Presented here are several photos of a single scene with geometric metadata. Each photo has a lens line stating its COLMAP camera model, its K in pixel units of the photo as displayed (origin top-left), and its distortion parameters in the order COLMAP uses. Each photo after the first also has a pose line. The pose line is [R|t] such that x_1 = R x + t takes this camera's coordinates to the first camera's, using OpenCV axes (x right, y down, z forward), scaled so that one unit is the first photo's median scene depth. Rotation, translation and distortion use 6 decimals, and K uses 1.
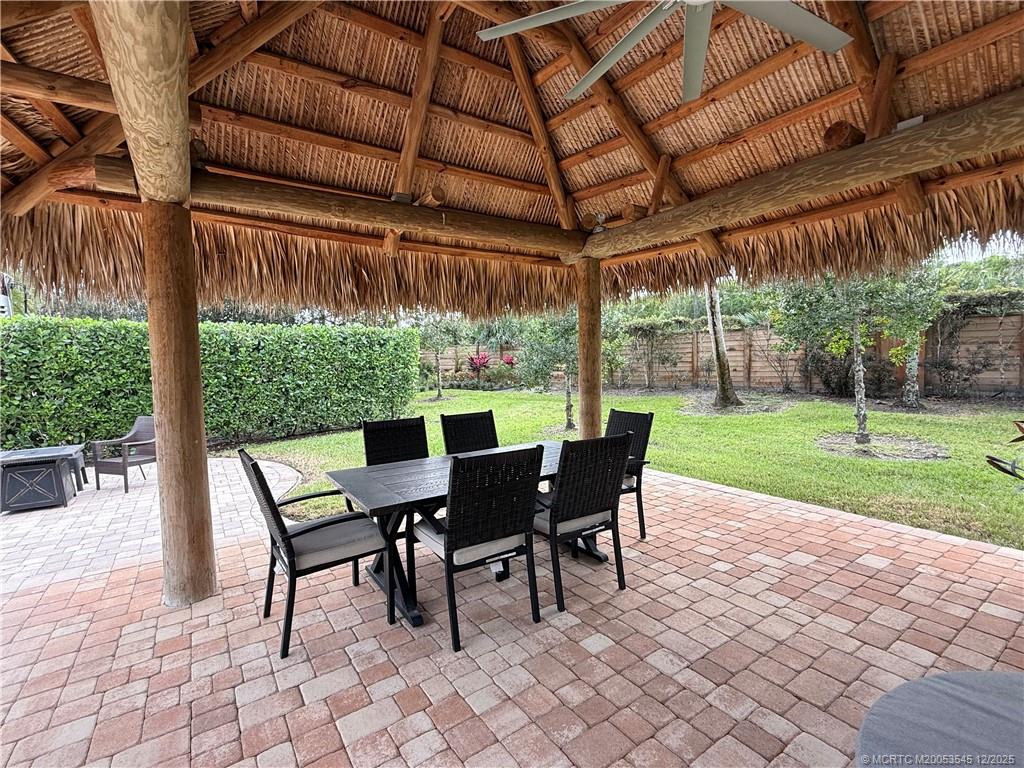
lens RADIAL K [[471.3, 0, 510.4], [0, 471.3, 381.4], [0, 0, 1]] dist [0.001586, -0.000382]
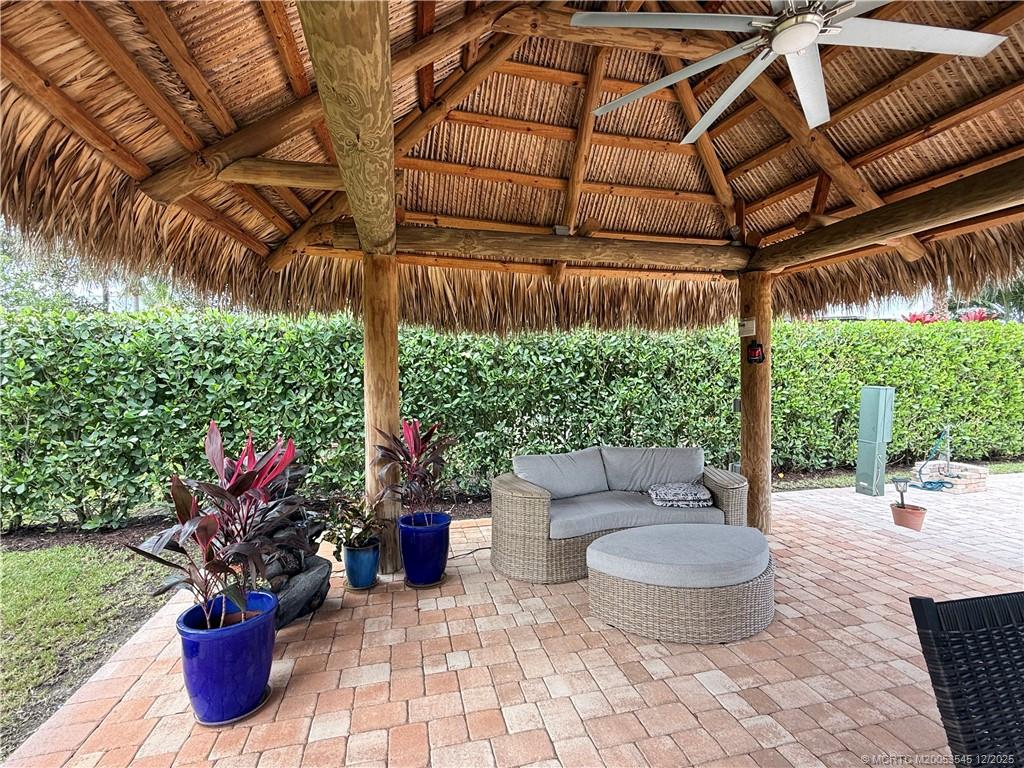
lens RADIAL K [[471.3, 0, 513.8], [0, 471.3, 382.0], [0, 0, 1]] dist [0.001586, -0.000382]
pose [[-0.937116, 0.033875, 0.347369, 0.292145], [0.052388, 0.997655, 0.044040, -0.064959], [-0.345063, 0.059469, -0.936694, 1.017063]]
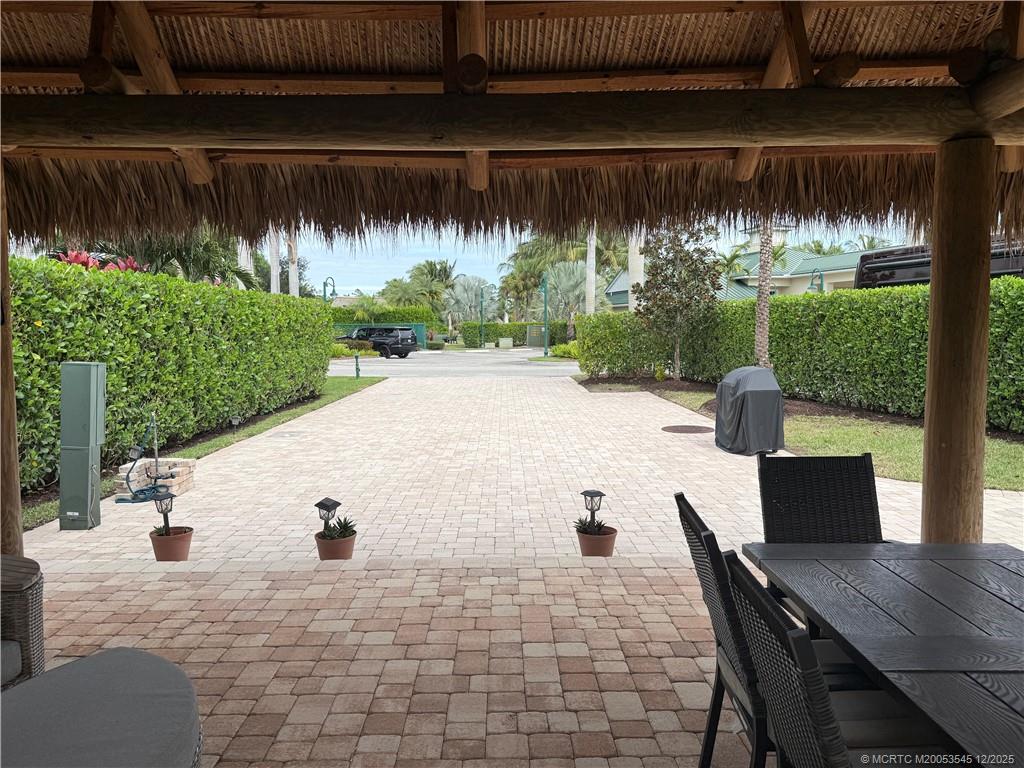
lens RADIAL K [[720.0, 0, 508.8], [0, 720.0, 380.8], [0, 0, 1]] dist [0.034375, -0.013671]
pose [[-0.554233, 0.086703, -0.827834, 0.512425], [-0.015769, 0.993288, 0.114588, -0.072629], [0.832212, 0.076562, -0.549145, 0.765166]]
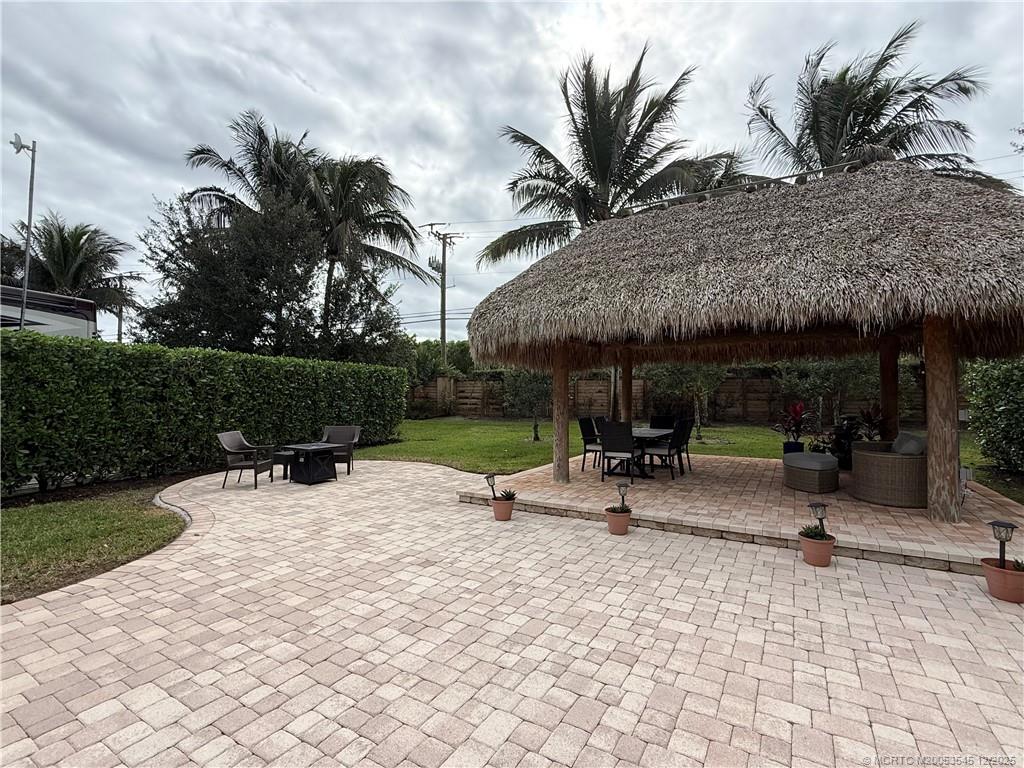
lens RADIAL K [[471.3, 0, 513.5], [0, 471.3, 384.1], [0, 0, 1]] dist [0.001586, -0.000382]
pose [[0.907244, 0.037490, 0.418932, -1.495877], [-0.005456, 0.996985, -0.077404, 0.095304], [-0.420570, 0.067939, 0.904713, -0.920968]]
